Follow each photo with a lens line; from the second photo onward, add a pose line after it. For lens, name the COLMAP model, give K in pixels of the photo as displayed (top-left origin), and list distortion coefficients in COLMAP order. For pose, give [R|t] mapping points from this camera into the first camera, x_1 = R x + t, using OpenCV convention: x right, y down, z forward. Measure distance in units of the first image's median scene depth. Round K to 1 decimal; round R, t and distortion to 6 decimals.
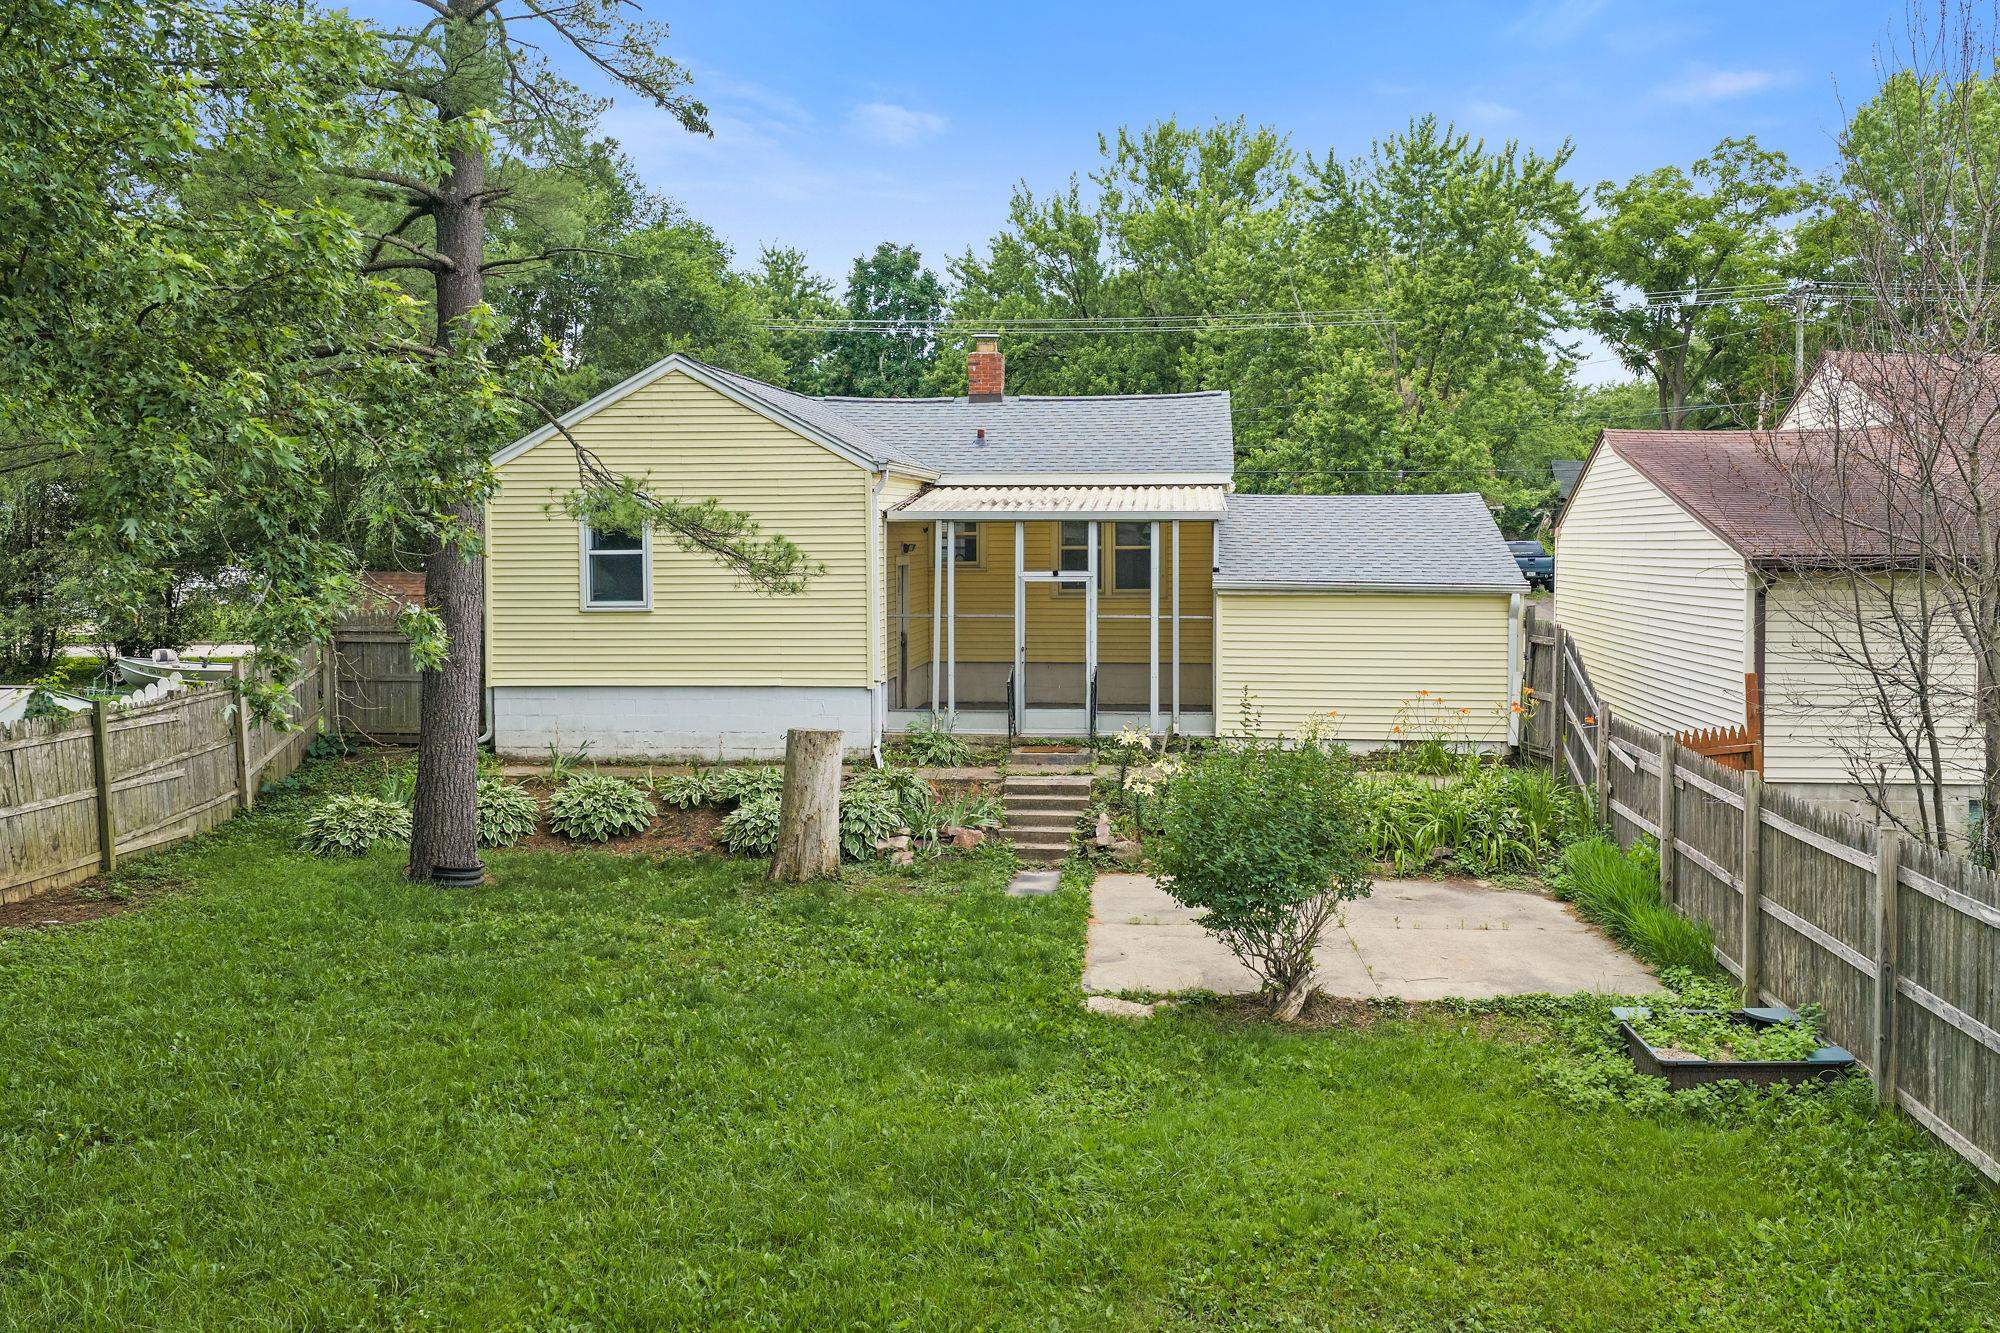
lens RADIAL K [[1685.1, 0, 1000.6], [0, 1685.1, 665.2], [0, 0, 1]] dist [0.023991, -0.031395]
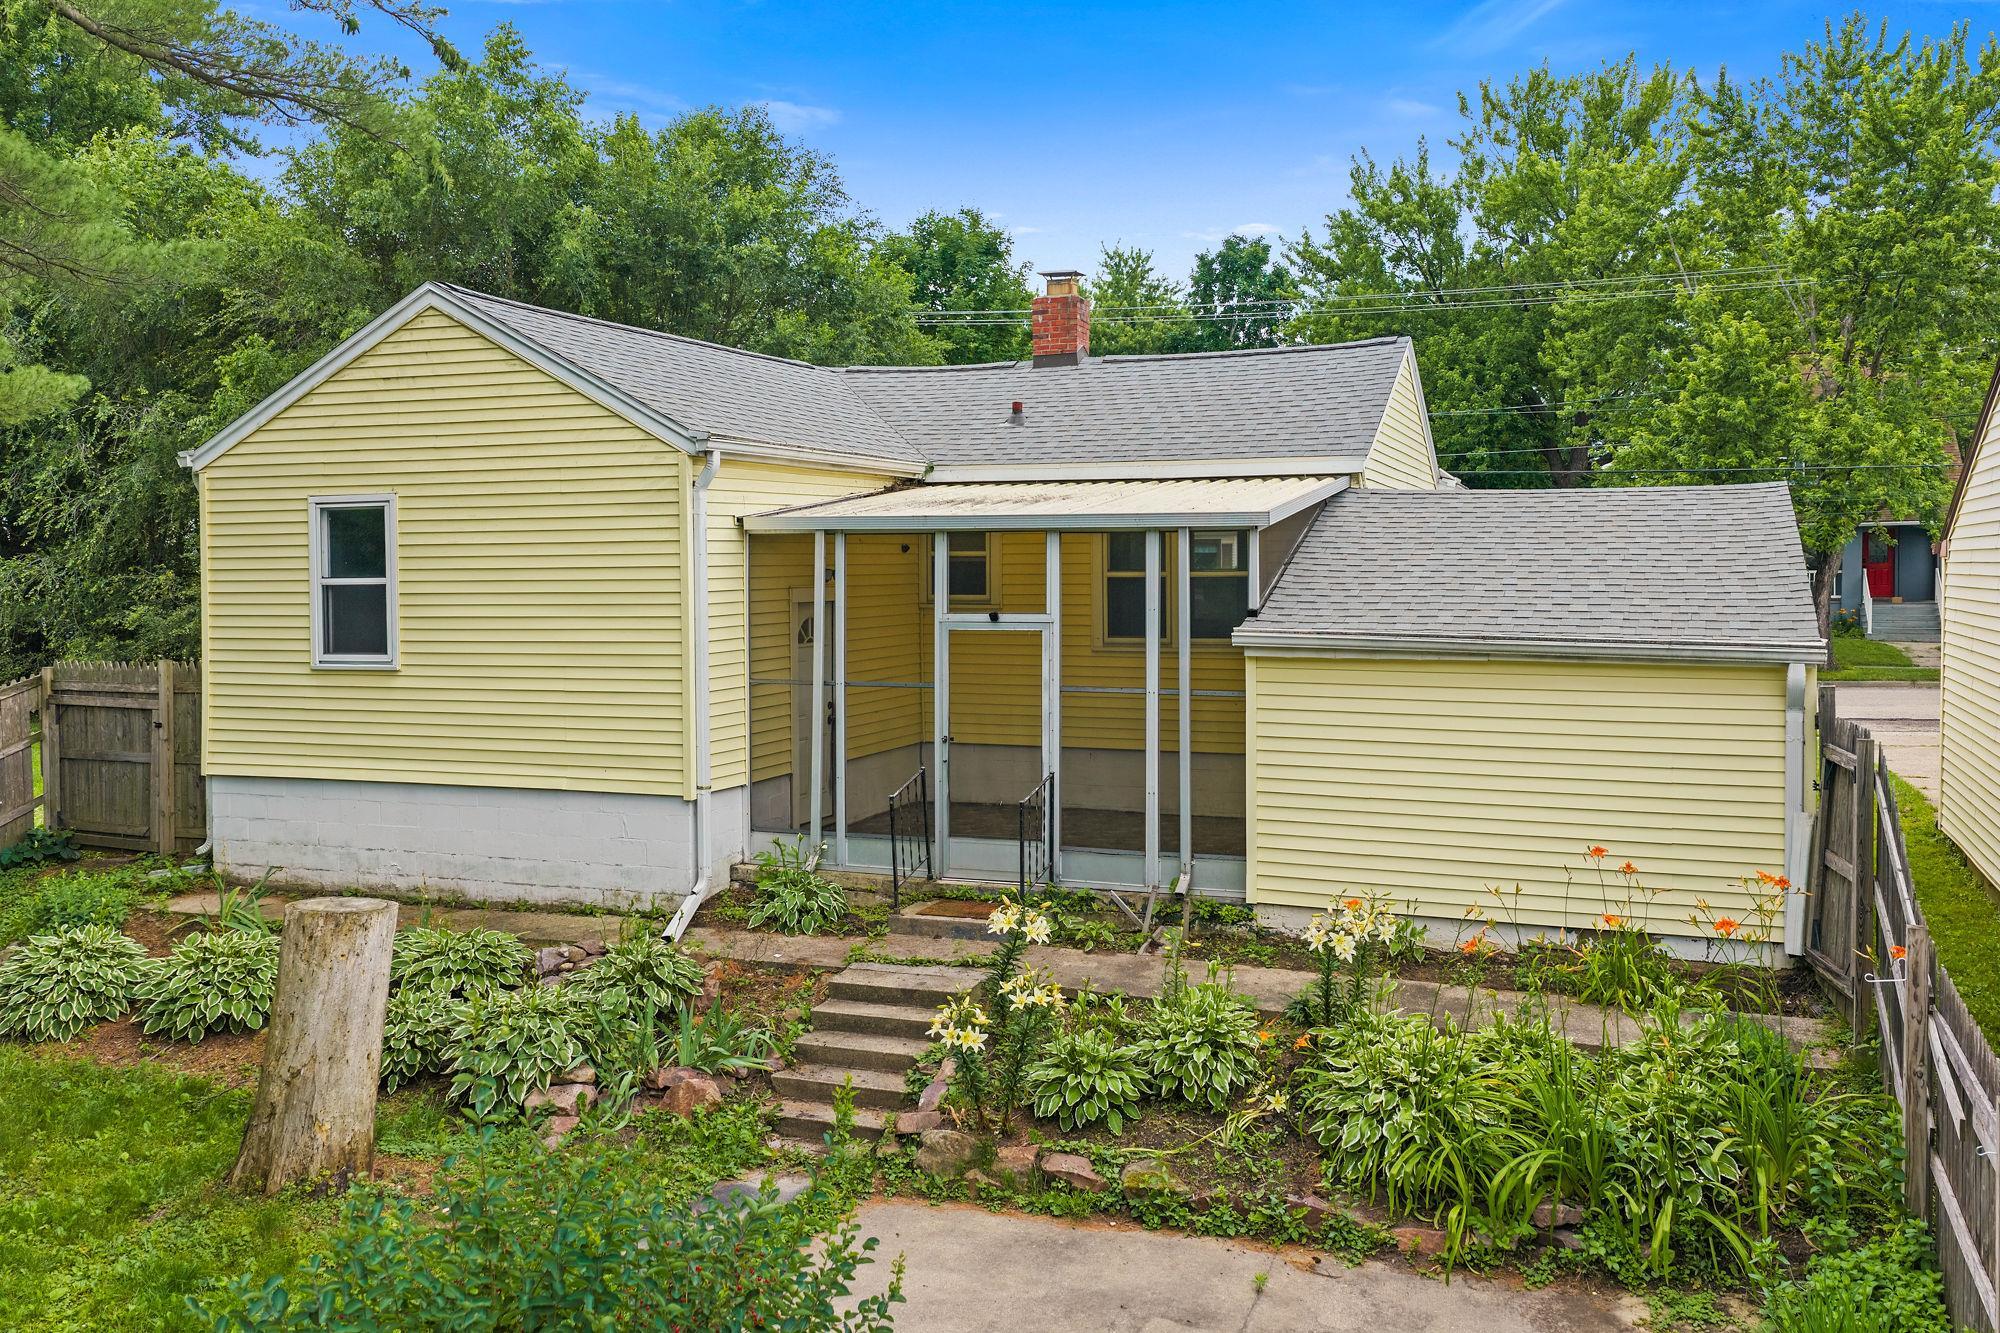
lens RADIAL K [[1685.1, 0, 1017.3], [0, 1685.1, 620.1], [0, 0, 1]] dist [0.023991, -0.031395]
pose [[0.968101, 0.007531, -0.250449, 0.091591], [-0.017698, 0.999107, -0.038367, -0.014212], [0.249936, 0.041576, 0.967369, 0.195011]]
